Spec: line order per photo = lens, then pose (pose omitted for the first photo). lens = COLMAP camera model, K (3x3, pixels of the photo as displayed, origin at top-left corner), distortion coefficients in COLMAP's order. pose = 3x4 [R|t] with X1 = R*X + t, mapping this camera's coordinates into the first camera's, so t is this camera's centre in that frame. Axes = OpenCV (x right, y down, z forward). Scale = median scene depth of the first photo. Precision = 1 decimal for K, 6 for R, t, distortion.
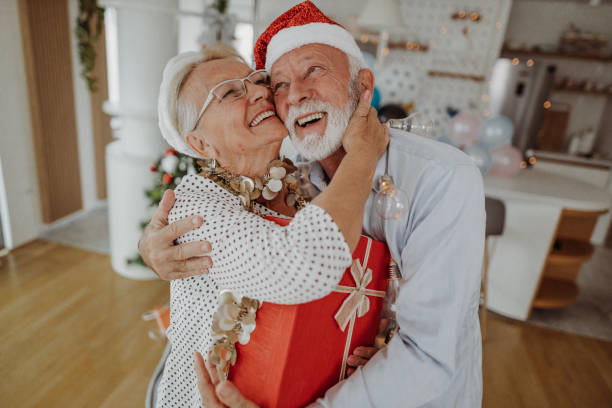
lens RADIAL K [[428.3, 0, 314.1], [0, 428.3, 205.4], [0, 0, 1]] dist [-0.000246, -0.002360]
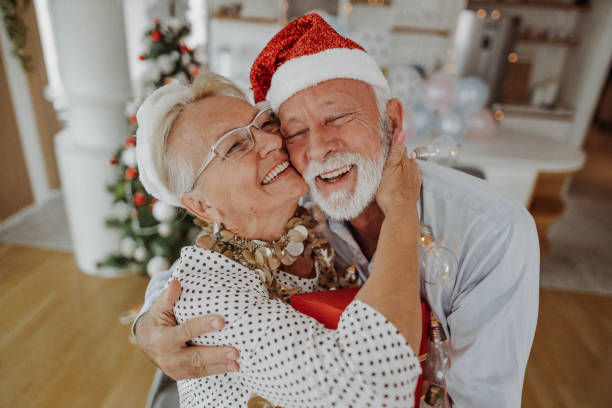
lens RADIAL K [[428.3, 0, 314.1], [0, 428.3, 205.4], [0, 0, 1]] dist [-0.000246, -0.002360]
pose [[0.993164, -0.080818, 0.084220, -0.123184], [0.071381, 0.991410, 0.109597, -0.227466], [-0.092354, -0.102837, 0.990402, 0.176985]]
